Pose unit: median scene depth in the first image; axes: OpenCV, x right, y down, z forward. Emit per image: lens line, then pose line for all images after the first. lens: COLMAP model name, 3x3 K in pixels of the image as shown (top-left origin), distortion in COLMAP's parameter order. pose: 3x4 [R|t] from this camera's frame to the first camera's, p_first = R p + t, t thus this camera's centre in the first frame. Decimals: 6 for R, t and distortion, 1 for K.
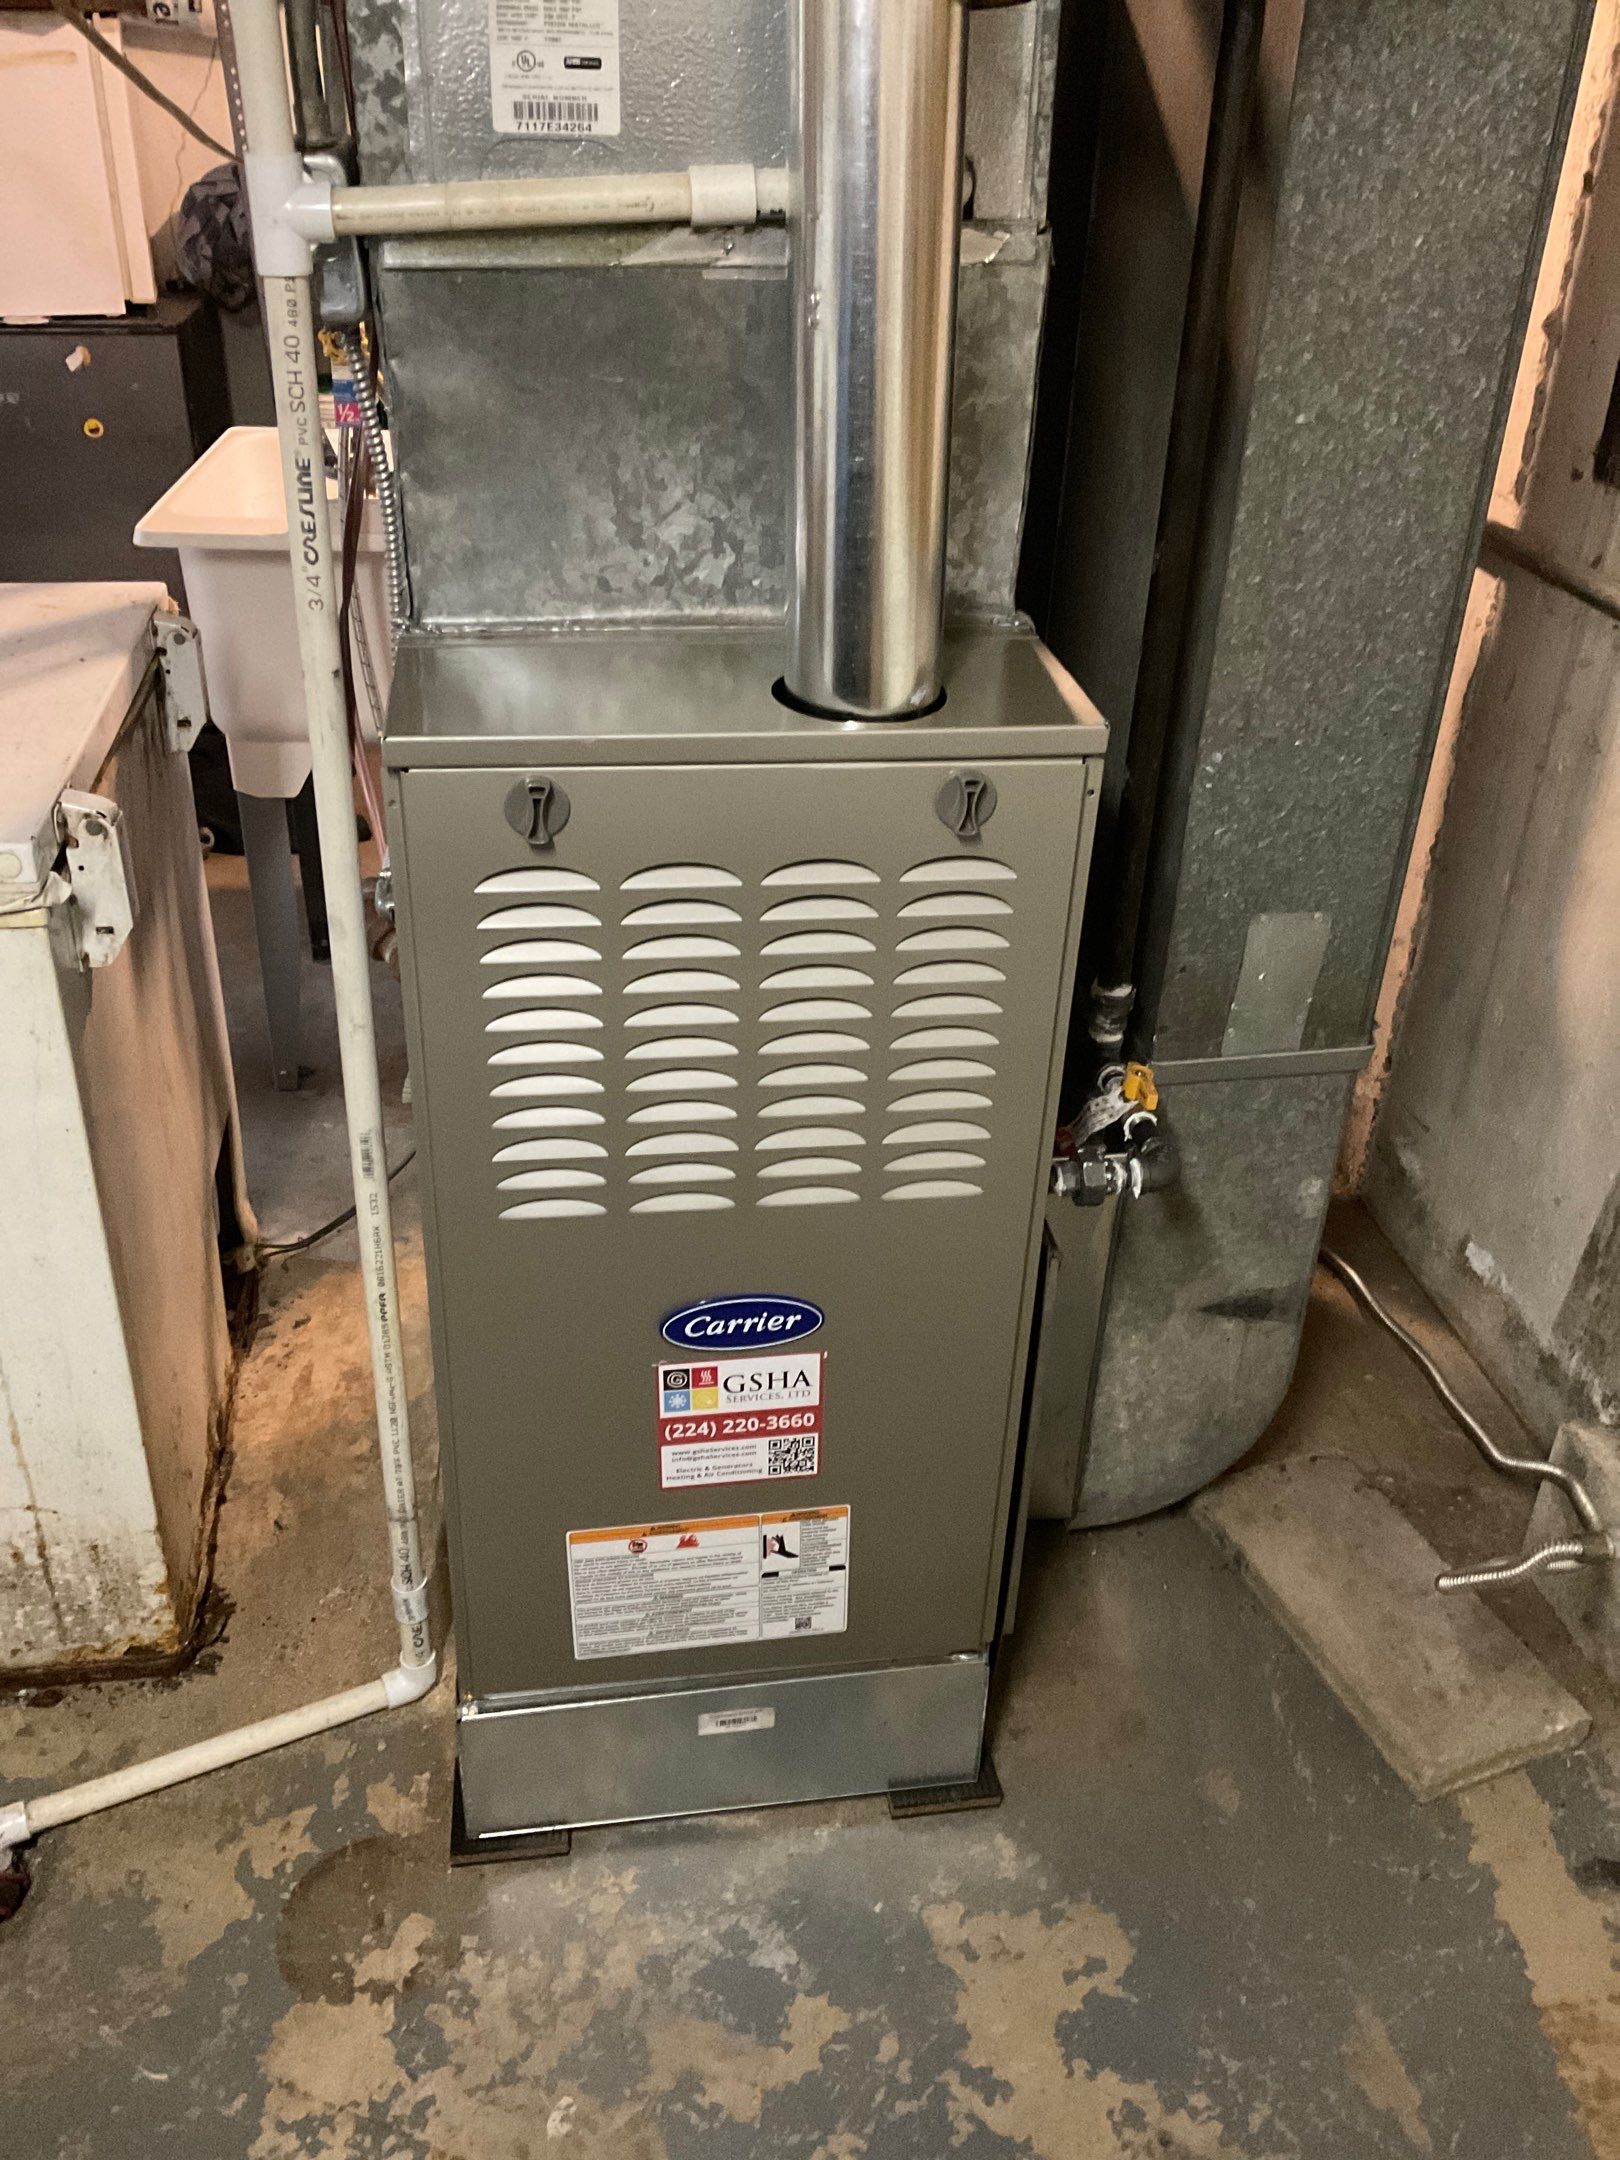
lens RADIAL K [[1742.7, 0, 810.0], [0, 1742.7, 1080.0], [0, 0, 1]] dist [0.086485, -0.185642]
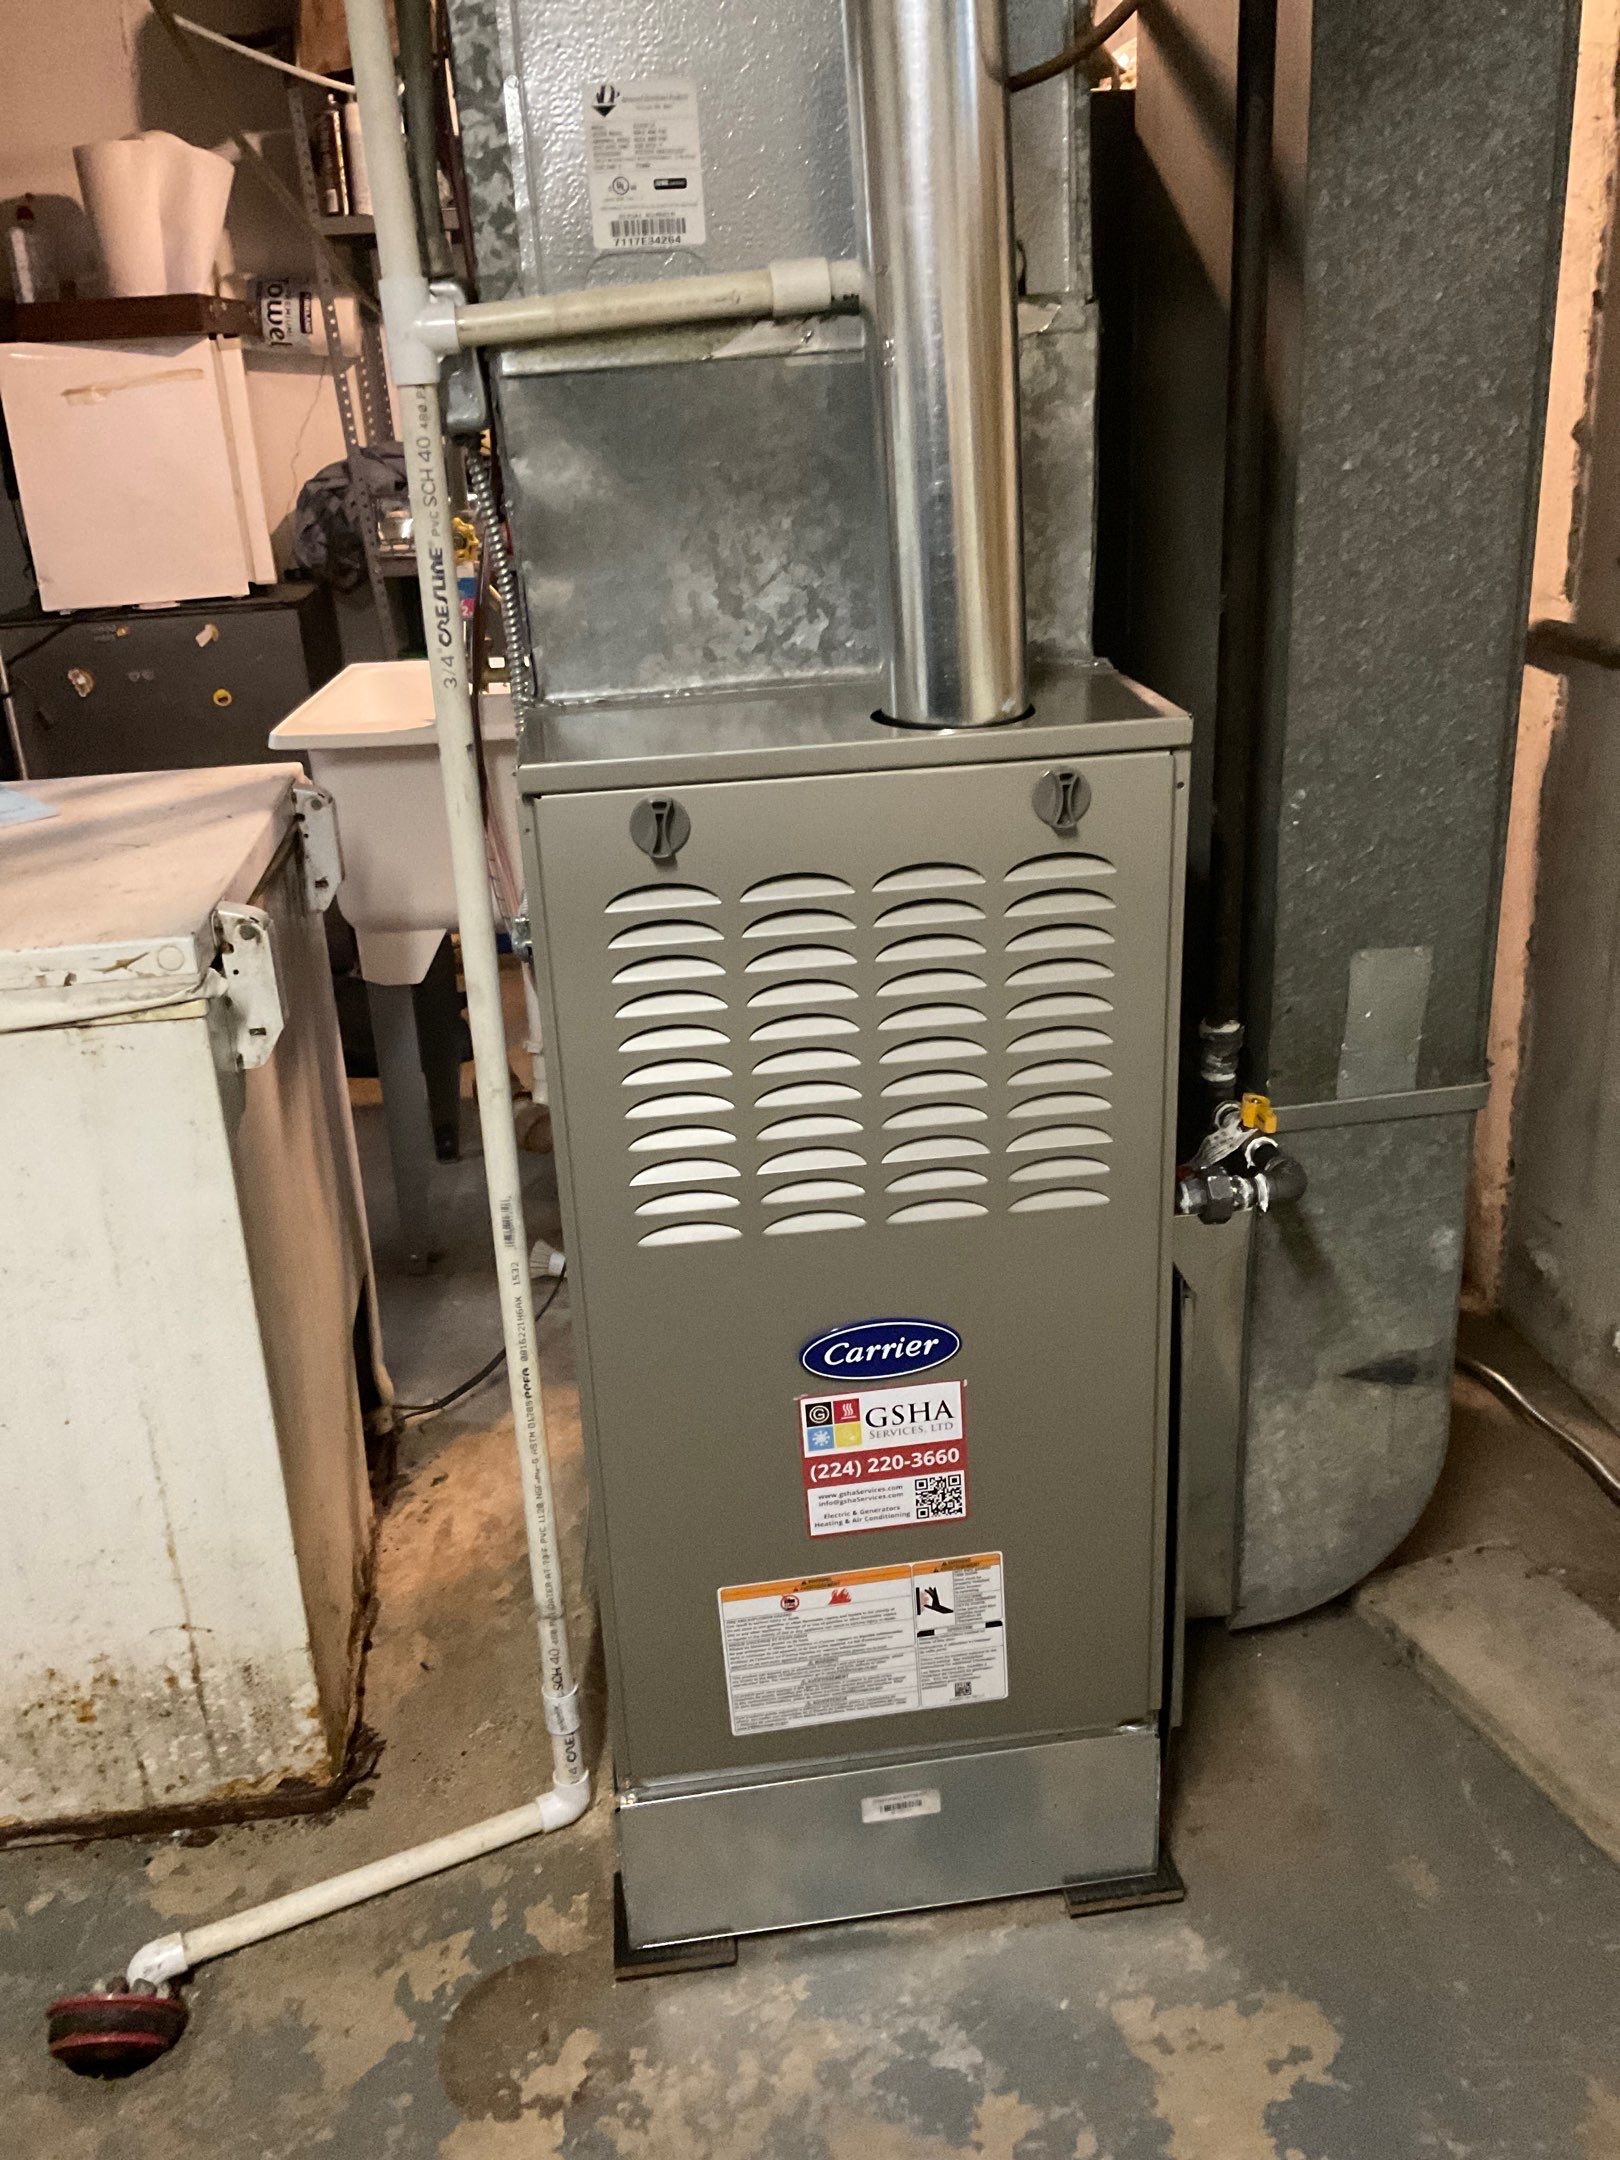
lens RADIAL K [[1741.9, 0, 810.0], [0, 1741.9, 1080.0], [0, 0, 1]] dist [0.092987, -0.207747]
pose [[0.996186, -0.068372, -0.054203, -0.012654], [0.059184, 0.985984, -0.155992, 0.125658], [0.064109, 0.152189, 0.986270, -0.018853]]
